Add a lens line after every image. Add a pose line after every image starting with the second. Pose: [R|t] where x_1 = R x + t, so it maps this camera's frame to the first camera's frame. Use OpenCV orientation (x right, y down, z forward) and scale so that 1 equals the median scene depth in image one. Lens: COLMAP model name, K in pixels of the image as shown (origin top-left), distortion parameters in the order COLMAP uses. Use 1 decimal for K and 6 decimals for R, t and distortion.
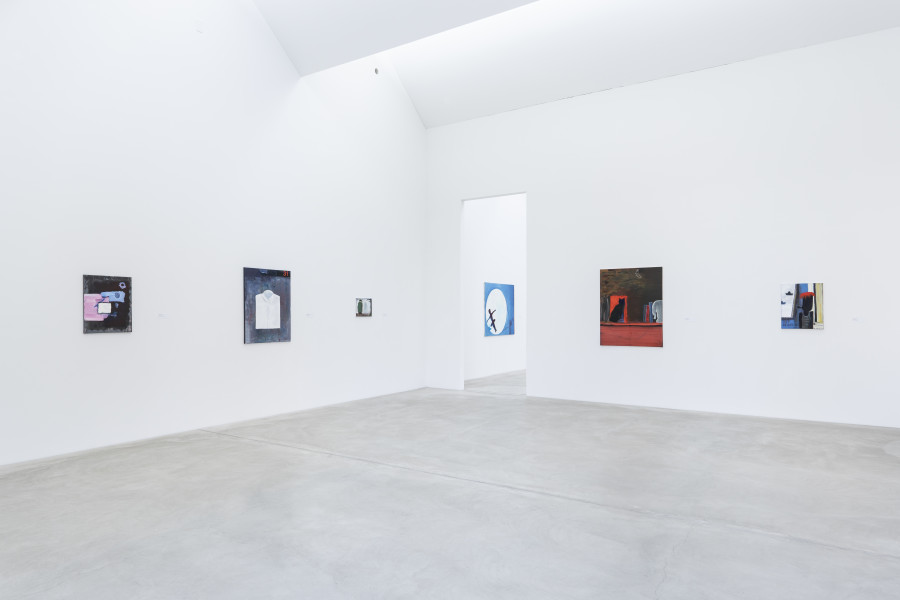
lens RADIAL K [[596.0, 0, 420.2], [0, 596.0, 301.2], [0, 0, 1]] dist [-0.002579, -0.000802]
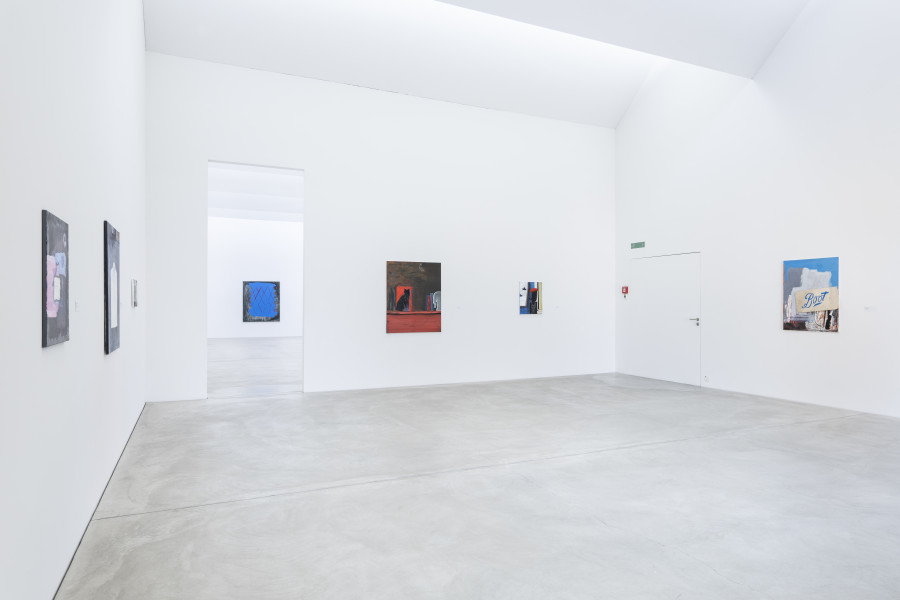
lens RADIAL K [[595.0, 0, 481.3], [0, 595.0, 301.6], [0, 0, 1]] dist [-0.002242, -0.000769]
pose [[0.473311, 0.003723, 0.880887, -0.602944], [-0.020044, 0.999778, 0.006545, 0.009025], [-0.880667, -0.020755, 0.473281, 0.399375]]
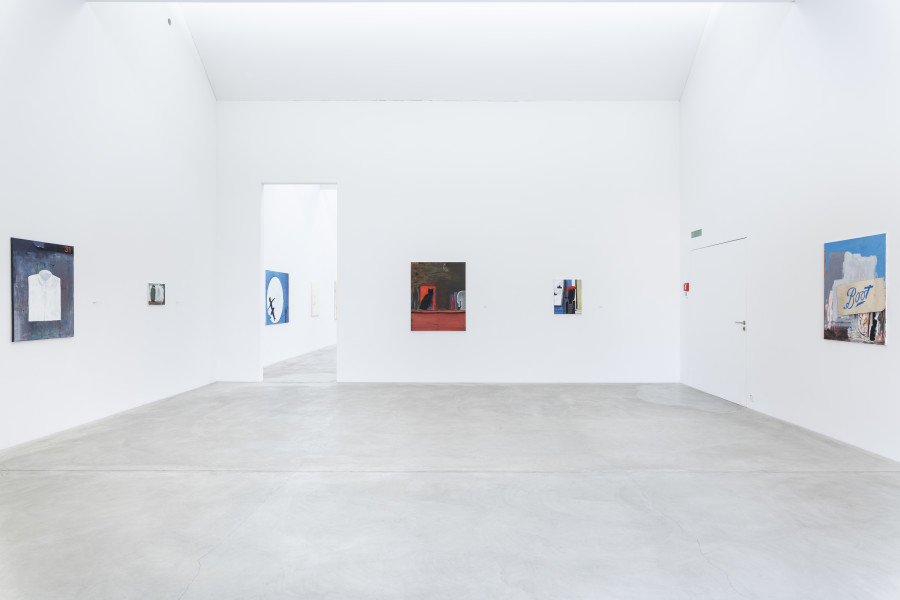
lens RADIAL K [[542.3, 0, 464.7], [0, 542.3, 304.0], [0, 0, 1]] dist [-0.001868, -0.000500]
pose [[0.819827, 0.000300, 0.572612, -0.212461], [-0.014035, 0.999710, 0.019571, 0.003595], [-0.572440, -0.024081, 0.819593, 0.135142]]
